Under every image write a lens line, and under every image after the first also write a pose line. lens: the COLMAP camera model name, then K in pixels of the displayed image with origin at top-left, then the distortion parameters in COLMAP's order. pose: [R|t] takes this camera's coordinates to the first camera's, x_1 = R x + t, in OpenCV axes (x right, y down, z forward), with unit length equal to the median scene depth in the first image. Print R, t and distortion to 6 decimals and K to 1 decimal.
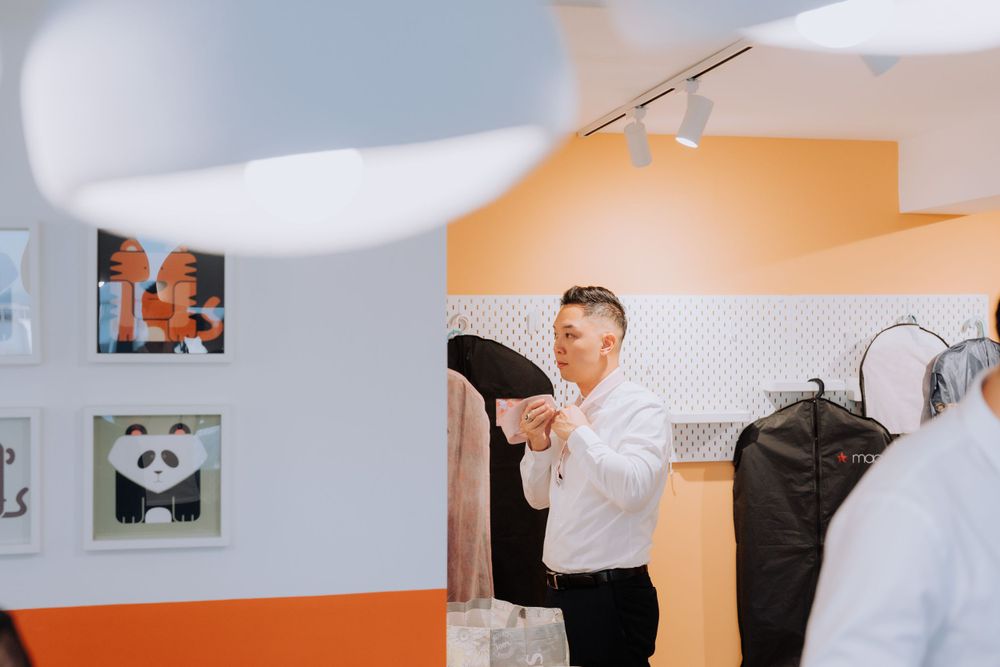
lens RADIAL K [[1370.8, 0, 502.6], [0, 1370.8, 338.8], [0, 0, 1]] dist [0.002628, 0.000000]
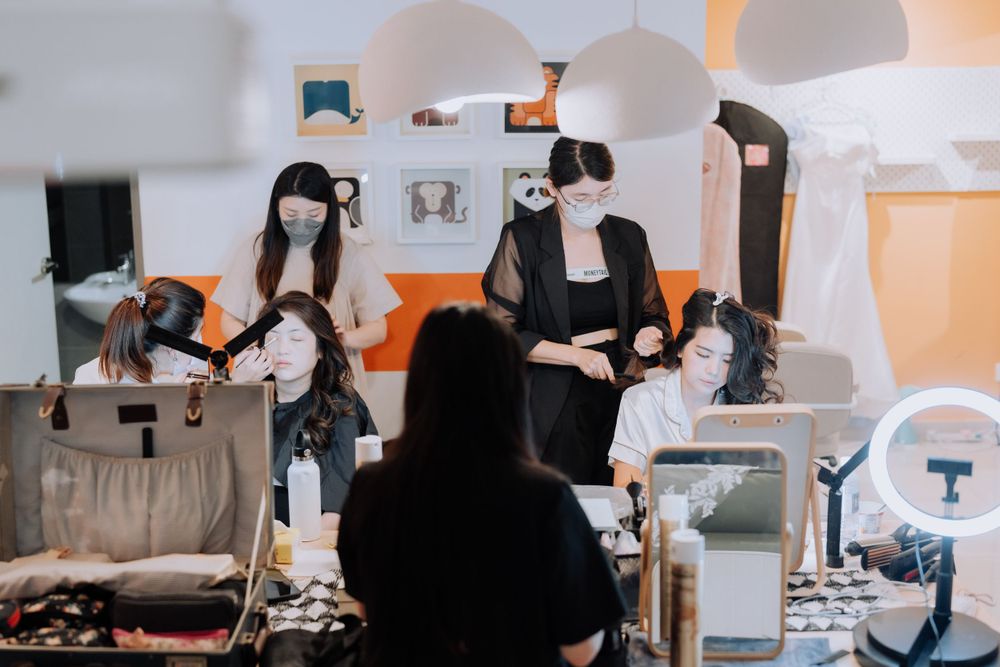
lens RADIAL K [[1370.8, 0, 496.9], [0, 1370.8, 332.9], [0, 0, 1]] dist [0.002628, 0.000000]
pose [[0.977975, 0.039064, -0.205035, 0.041347], [0.004454, 0.978201, 0.207613, -0.061548], [0.208675, -0.203953, 0.956482, -0.446822]]
